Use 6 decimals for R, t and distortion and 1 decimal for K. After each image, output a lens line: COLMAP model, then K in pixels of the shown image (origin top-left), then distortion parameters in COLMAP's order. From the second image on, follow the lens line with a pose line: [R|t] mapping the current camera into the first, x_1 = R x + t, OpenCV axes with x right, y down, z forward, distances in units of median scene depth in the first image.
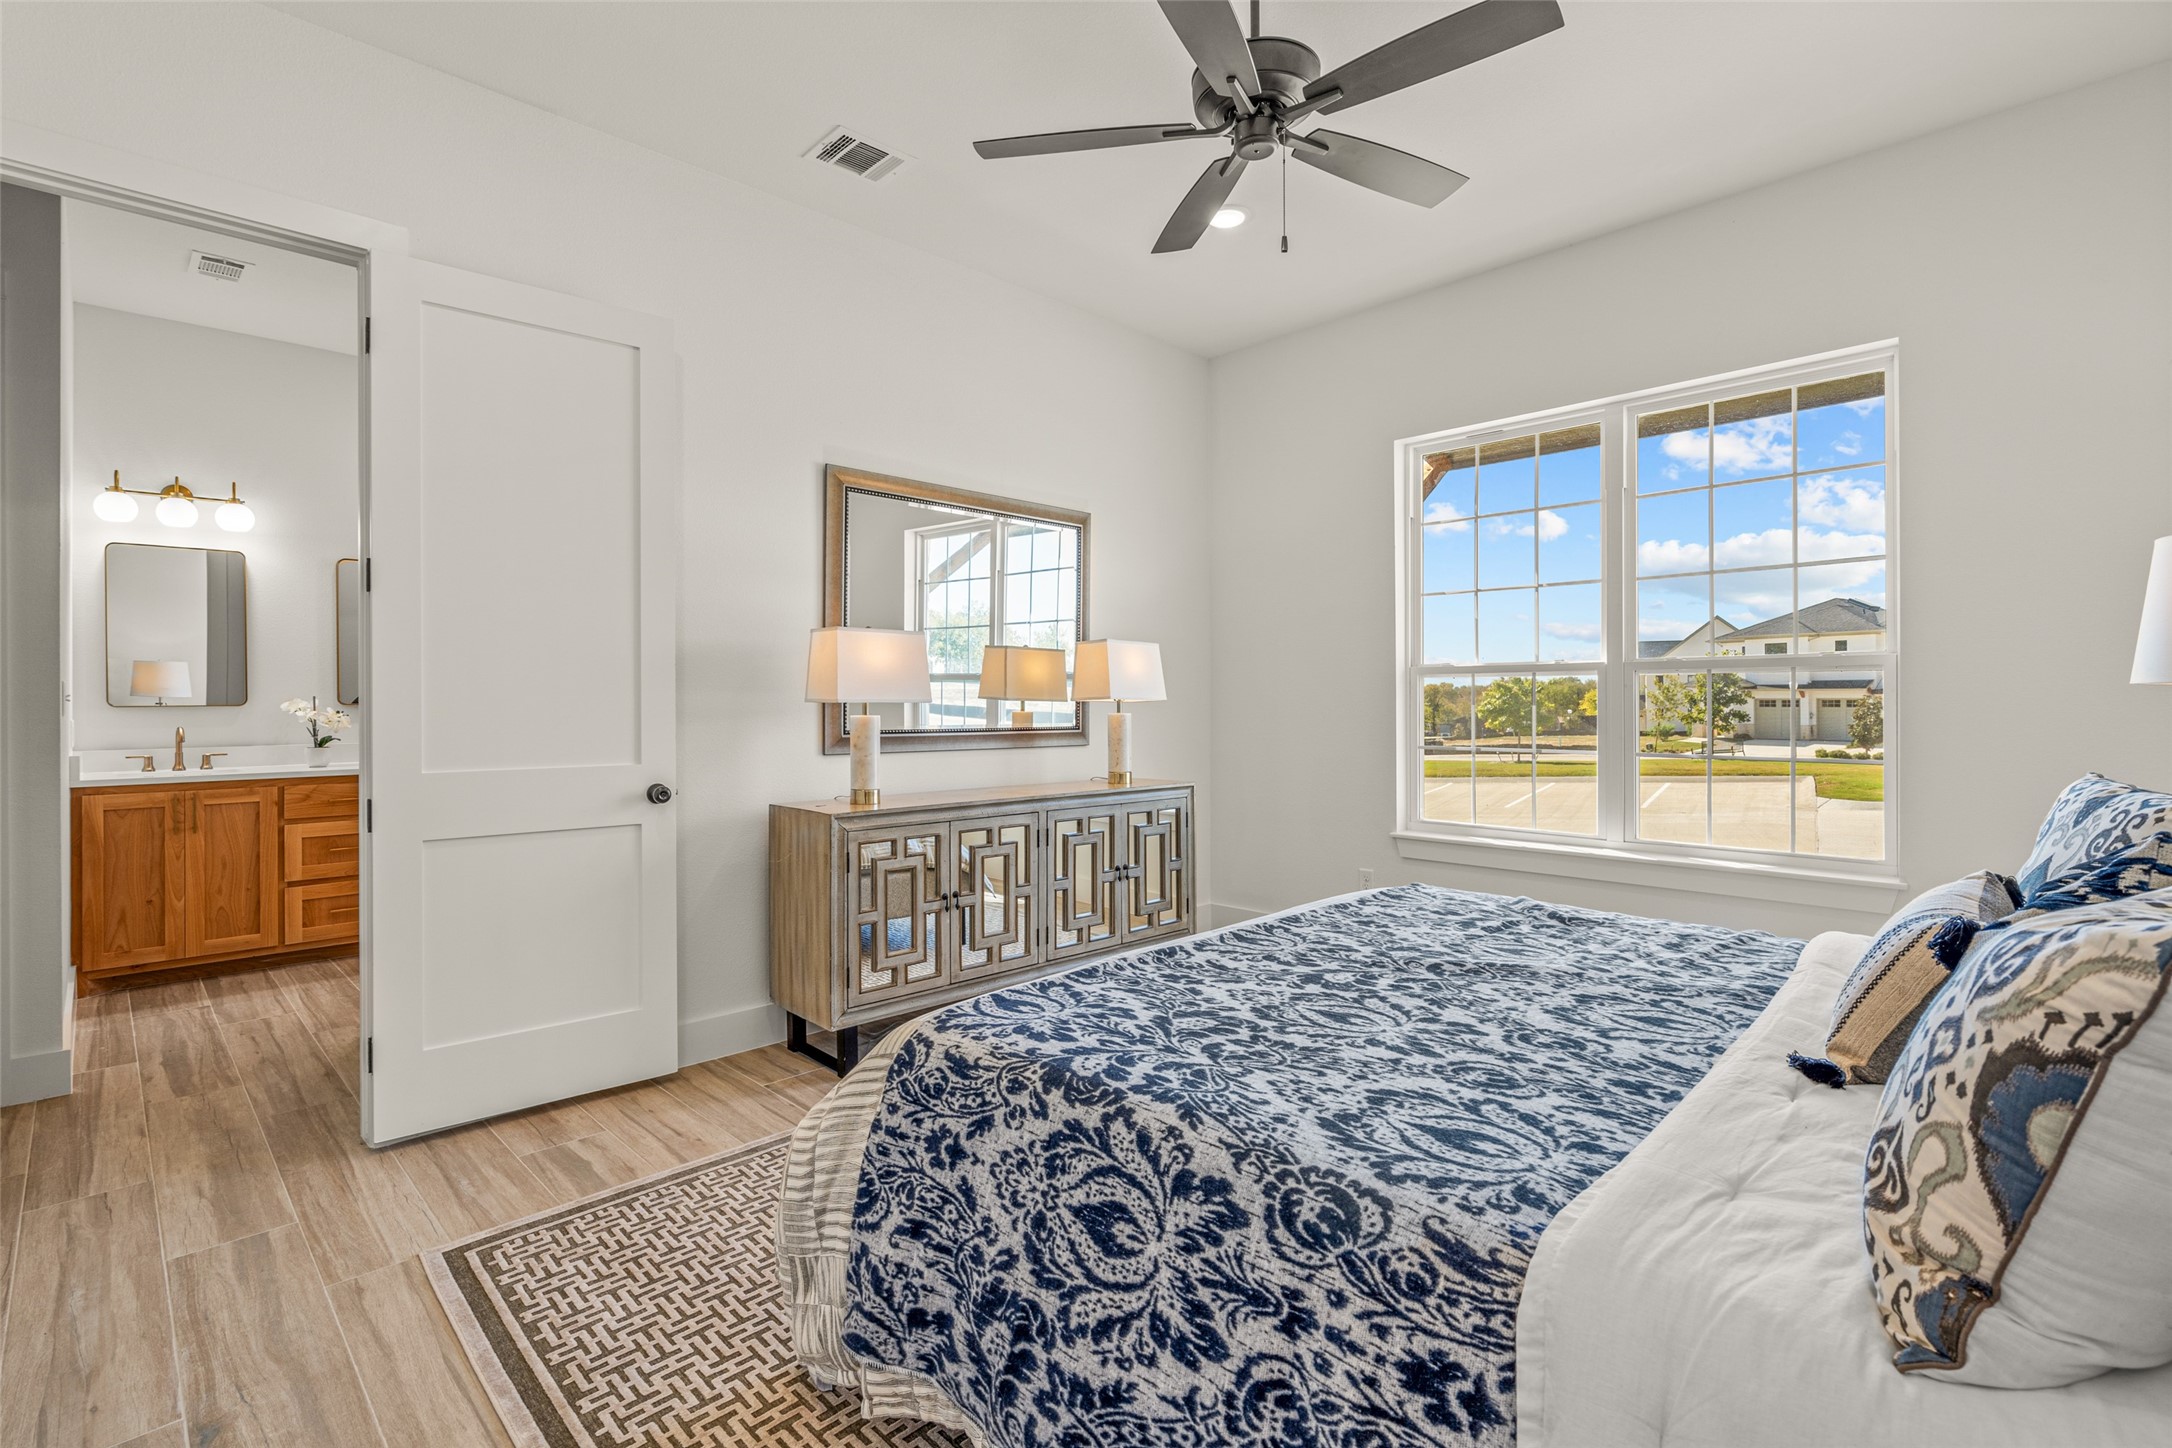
lens RADIAL K [[1027.4, 0, 1084.9], [0, 1027.4, 710.5], [0, 0, 1]] dist [-0.007561, -0.000129]
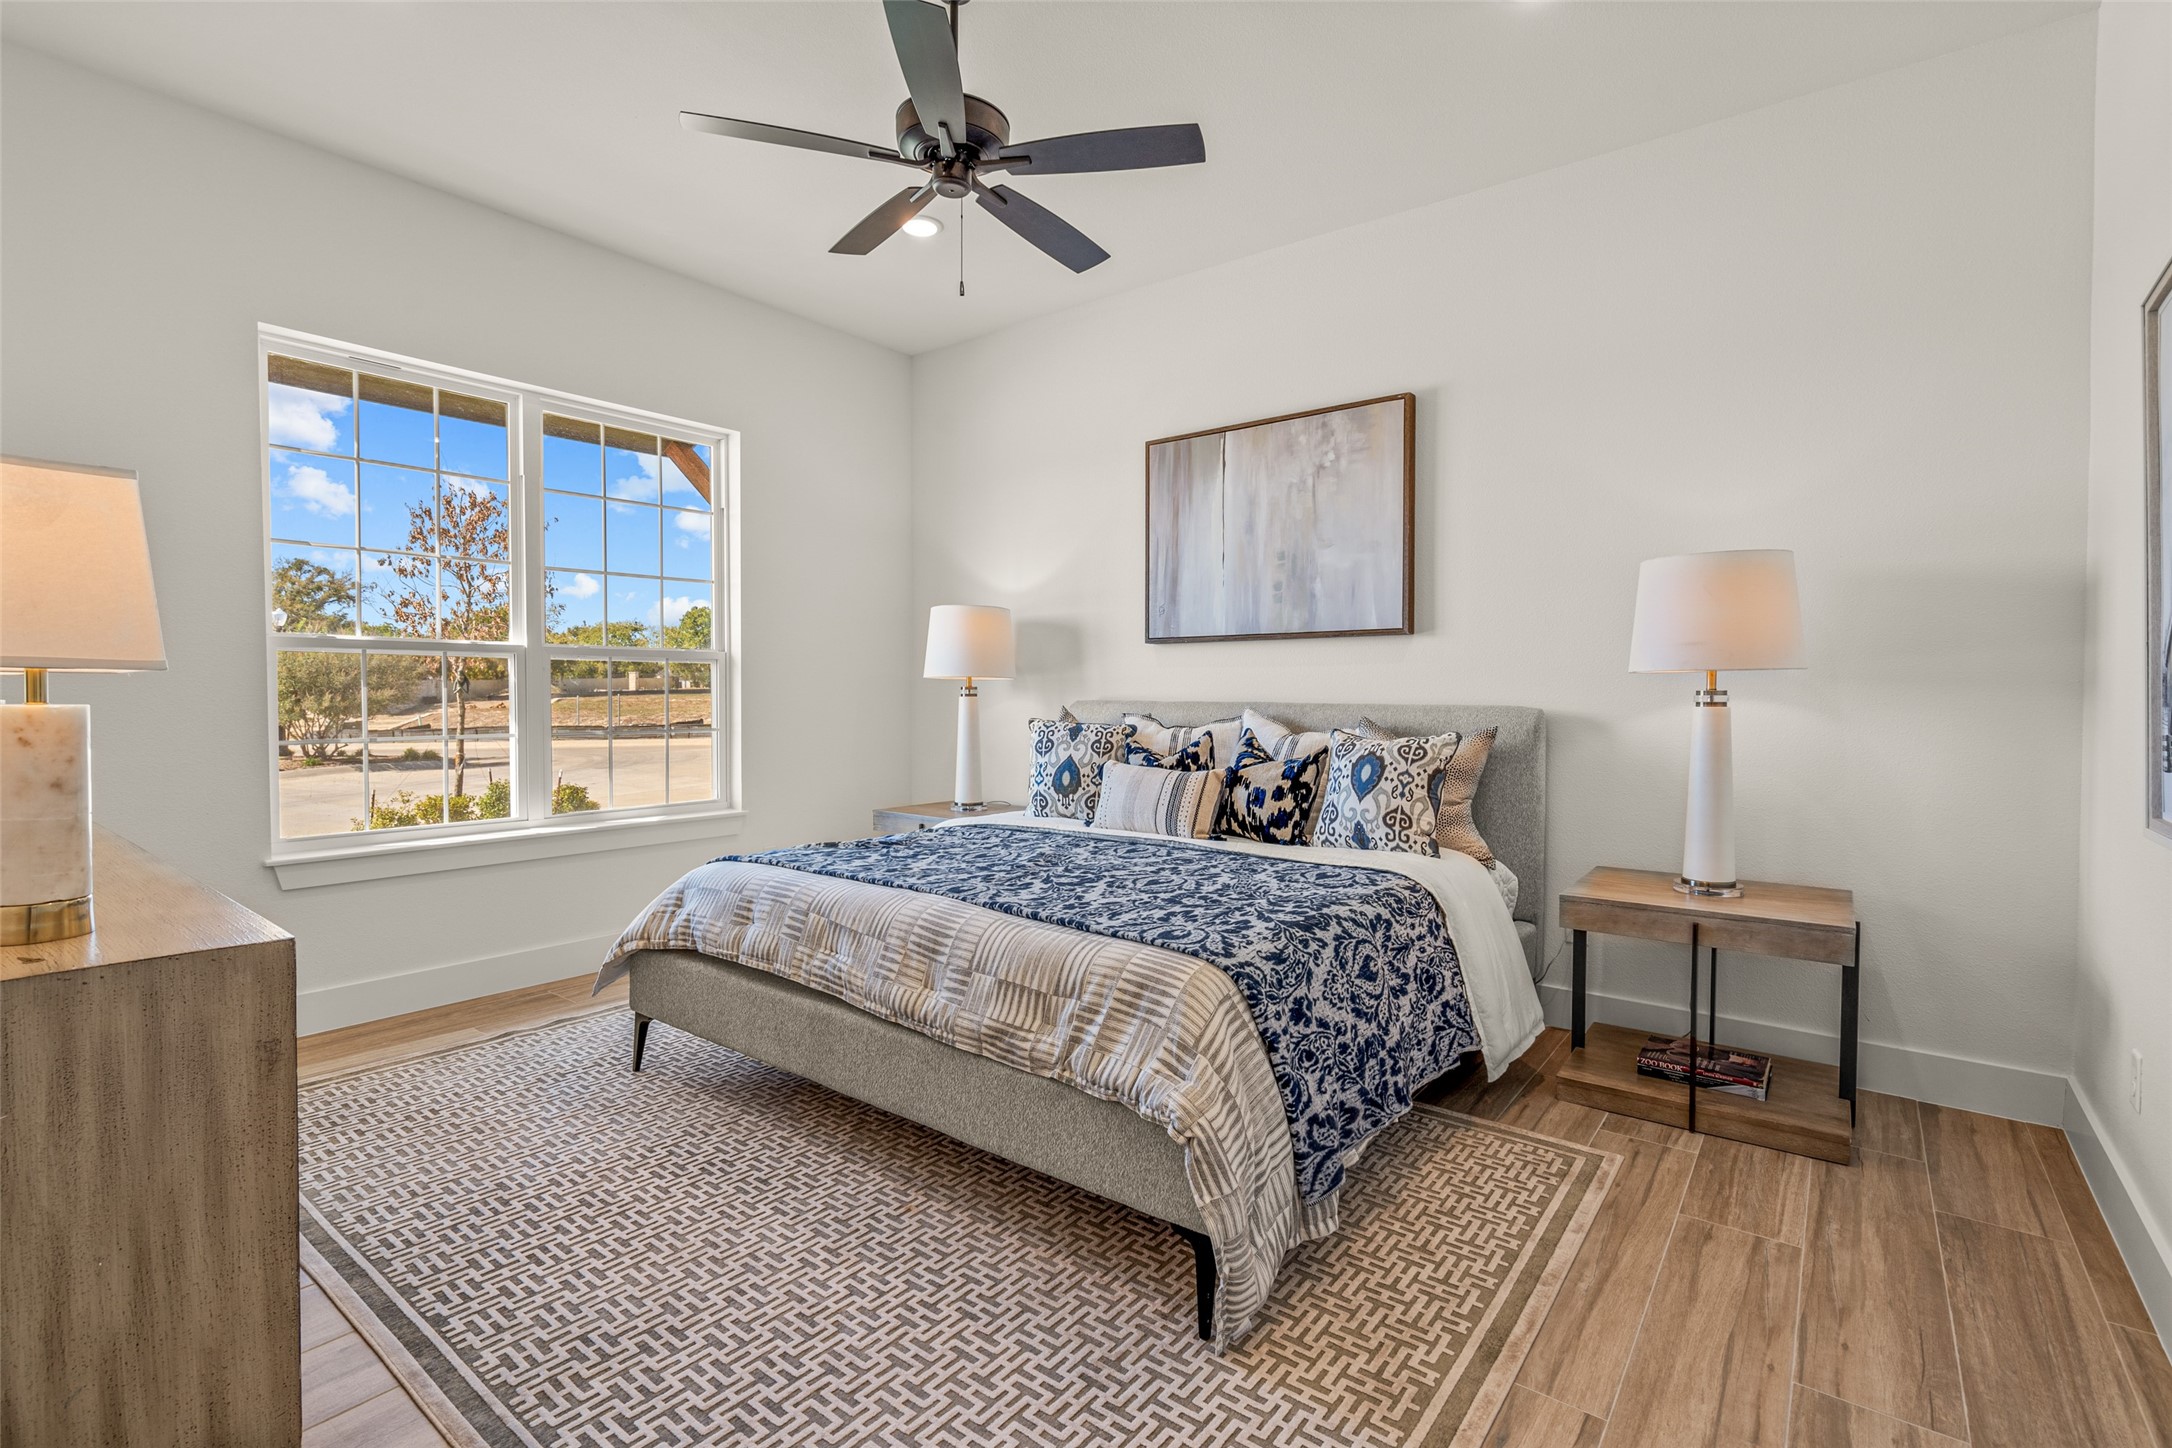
lens RADIAL K [[991.5, 0, 1095.9], [0, 991.5, 727.0], [0, 0, 1]] dist [-0.002829, 0.000713]
pose [[-0.142247, -0.038693, 0.989075, -1.349788], [0.007468, 0.999165, 0.040162, -0.001759], [-0.989803, 0.013099, -0.141839, 1.424056]]
